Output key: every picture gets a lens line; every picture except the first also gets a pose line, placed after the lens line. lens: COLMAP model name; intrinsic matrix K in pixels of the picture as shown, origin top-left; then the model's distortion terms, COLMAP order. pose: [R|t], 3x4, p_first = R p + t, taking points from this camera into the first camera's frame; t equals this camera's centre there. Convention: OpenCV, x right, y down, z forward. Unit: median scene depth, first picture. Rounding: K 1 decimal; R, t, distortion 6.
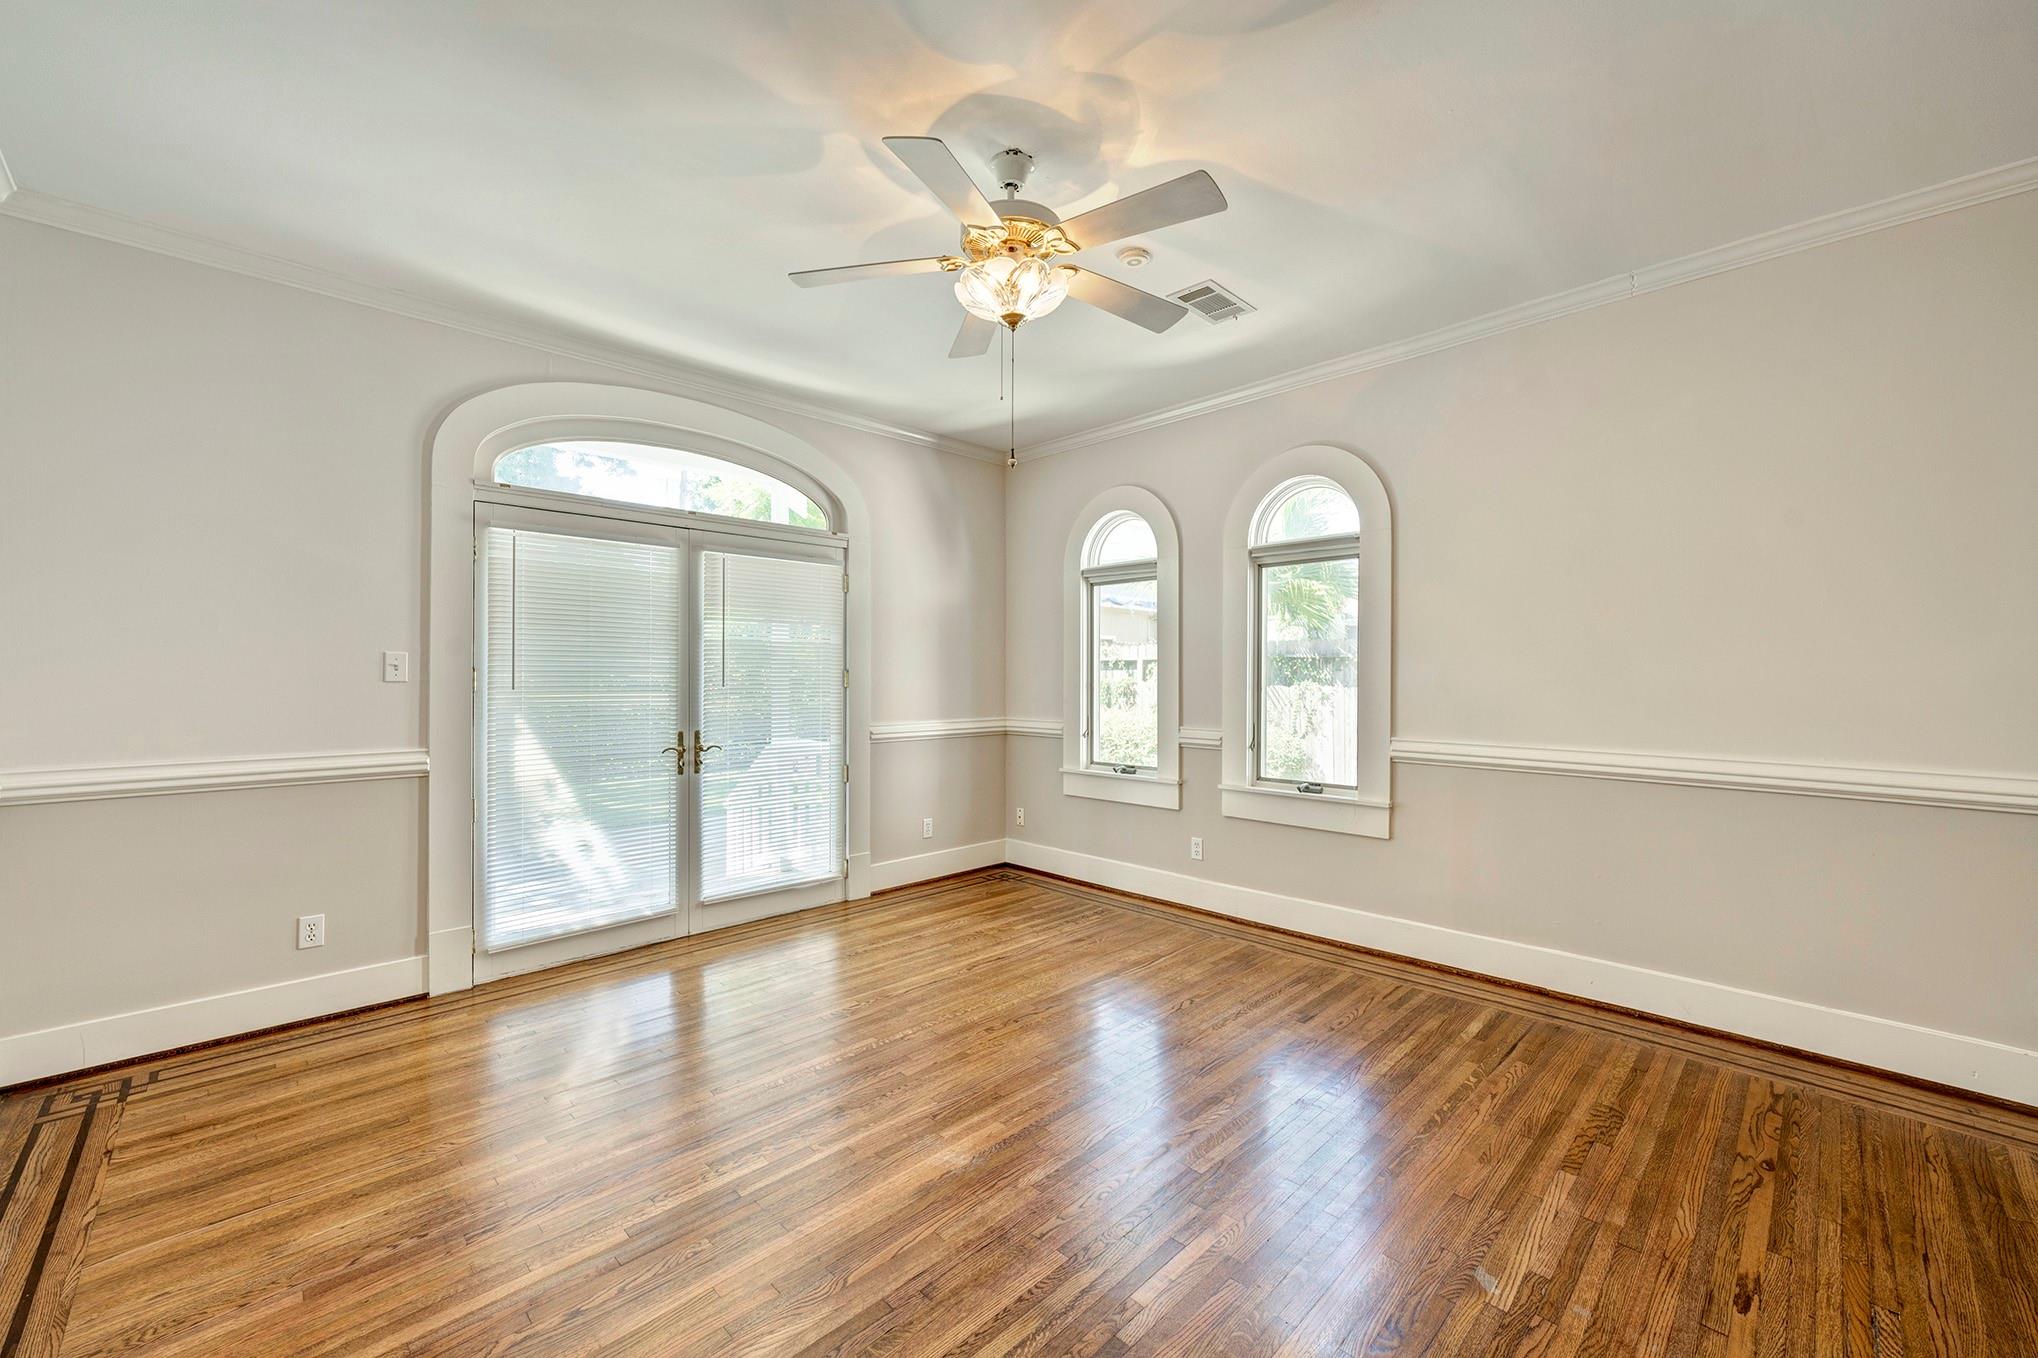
lens RADIAL K [[805.6, 0, 1027.1], [0, 805.6, 678.5], [0, 0, 1]] dist [-0.000268, -0.000028]
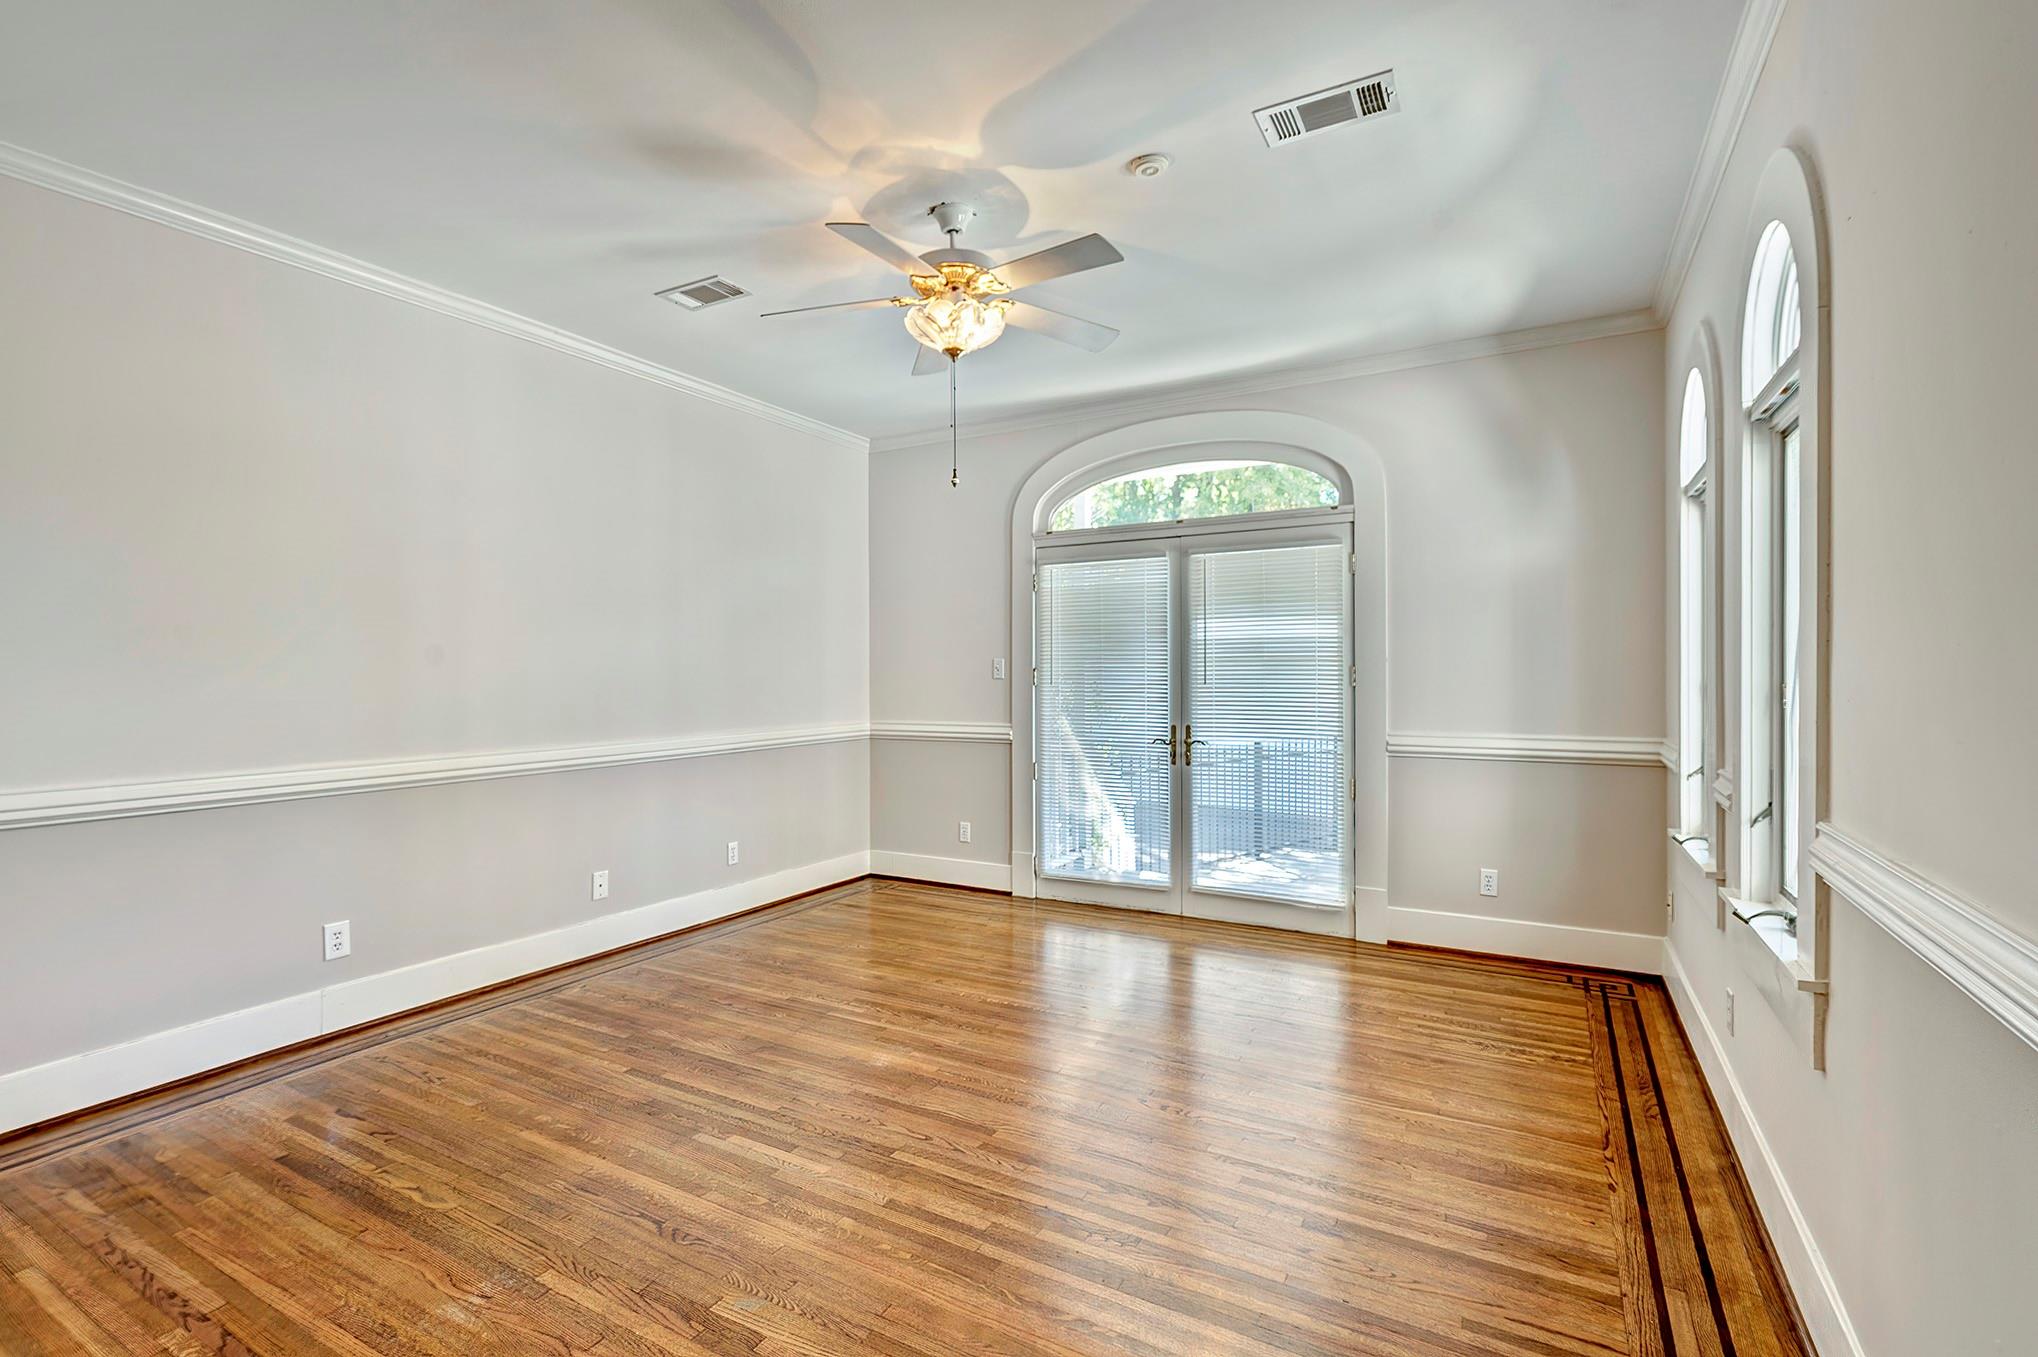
lens RADIAL K [[1029.6, 0, 1026.2], [0, 1029.6, 678.2], [0, 0, 1]] dist [-0.004266, -0.000283]
pose [[0.221504, 0.002260, -0.975157, 0.844269], [0.003026, 0.999991, 0.003005, -0.001809], [0.975155, -0.003616, 0.221495, 0.481254]]
